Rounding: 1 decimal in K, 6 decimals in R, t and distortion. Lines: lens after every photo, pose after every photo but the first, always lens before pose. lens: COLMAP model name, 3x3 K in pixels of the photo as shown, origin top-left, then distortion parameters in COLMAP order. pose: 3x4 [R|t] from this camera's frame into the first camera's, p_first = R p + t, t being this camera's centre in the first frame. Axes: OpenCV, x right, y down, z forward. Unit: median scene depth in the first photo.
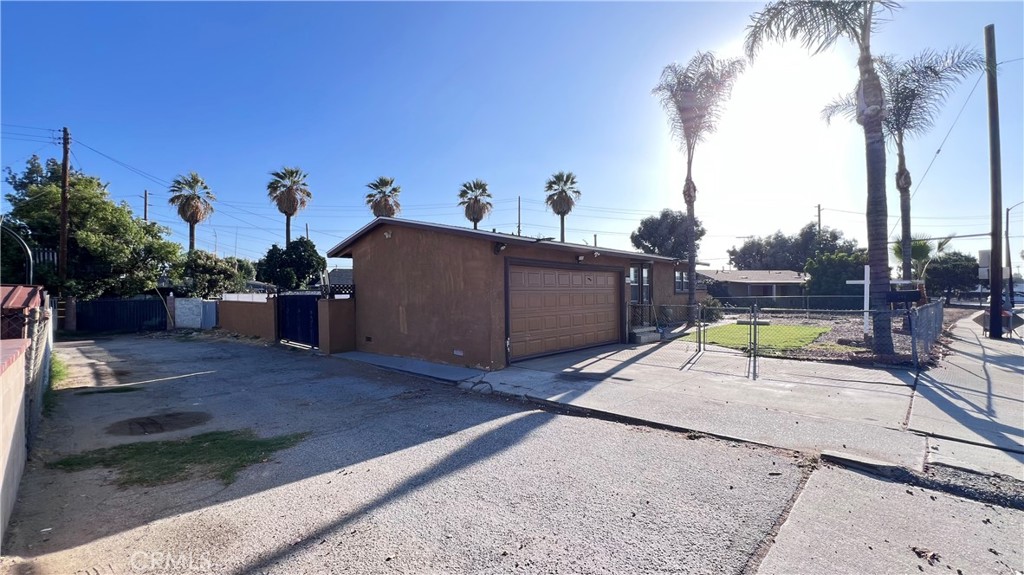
lens RADIAL K [[410.6, 0, 513.7], [0, 410.6, 289.5], [0, 0, 1]] dist [-0.001134, -0.000016]
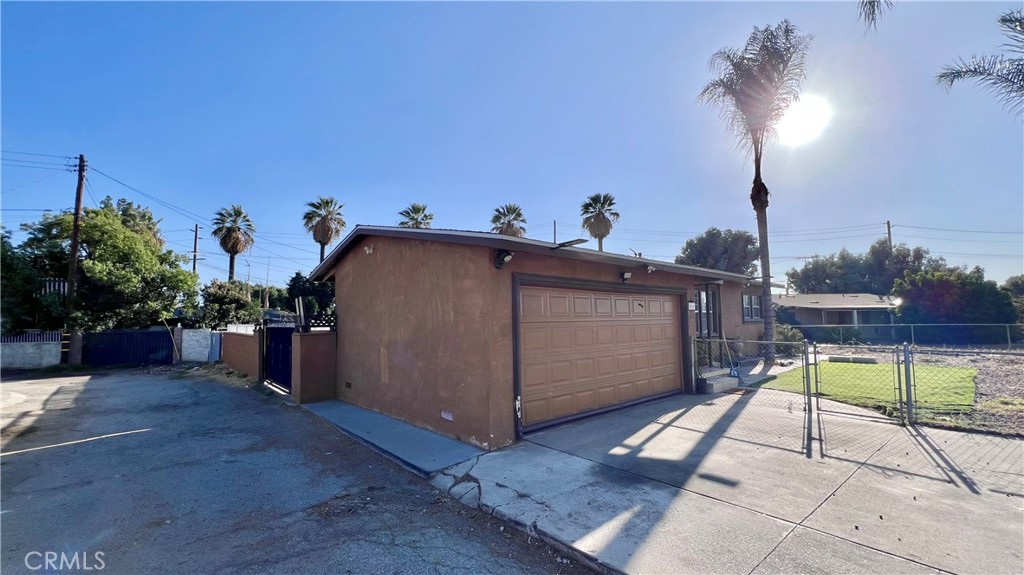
lens RADIAL K [[410.6, 0, 513.5], [0, 410.6, 290.4], [0, 0, 1]] dist [-0.001134, -0.000016]
pose [[0.995656, -0.011731, -0.092364, 0.013741], [0.005721, 0.997865, -0.065063, -0.002403], [0.092930, 0.064251, 0.993597, 0.113790]]
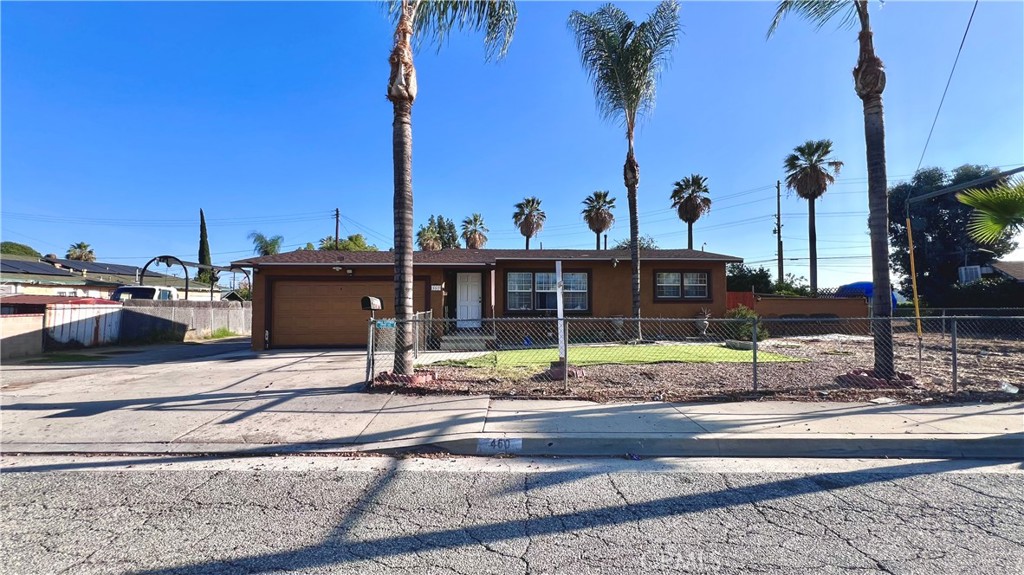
lens RADIAL K [[410.6, 0, 511.4], [0, 410.6, 292.9], [0, 0, 1]] dist [-0.001134, -0.000016]
pose [[0.722229, -0.011844, -0.691553, 0.547438], [0.002878, 0.999896, -0.014120, 0.002364], [0.691648, 0.008208, 0.722188, 0.182444]]
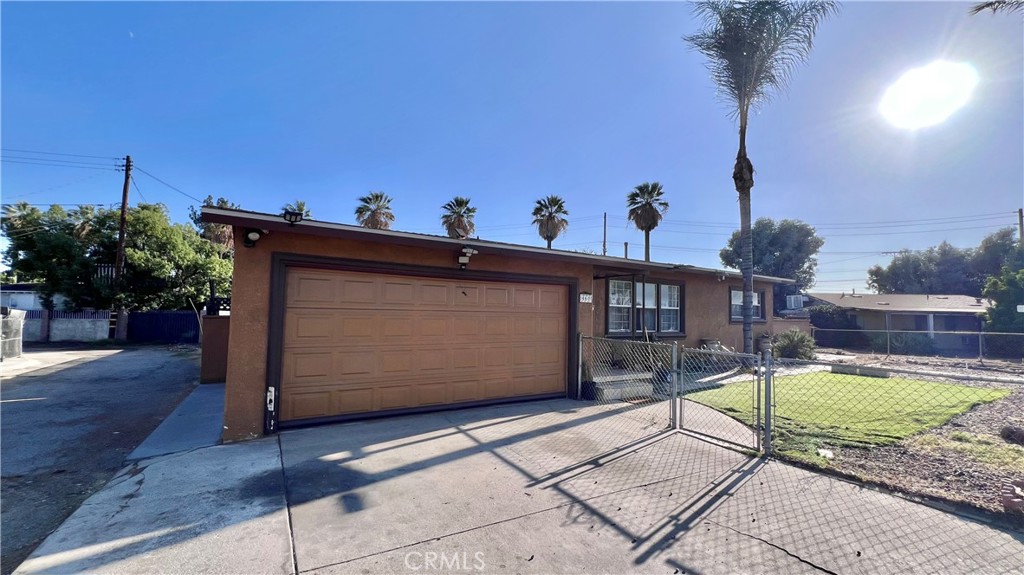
lens RADIAL K [[410.6, 0, 512.7], [0, 410.6, 292.1], [0, 0, 1]] dist [-0.001134, -0.000016]
pose [[0.965666, 0.011333, -0.259539, 0.160670], [-0.024163, 0.998635, -0.046297, -0.000280], [0.258660, 0.050978, 0.964622, 0.169859]]
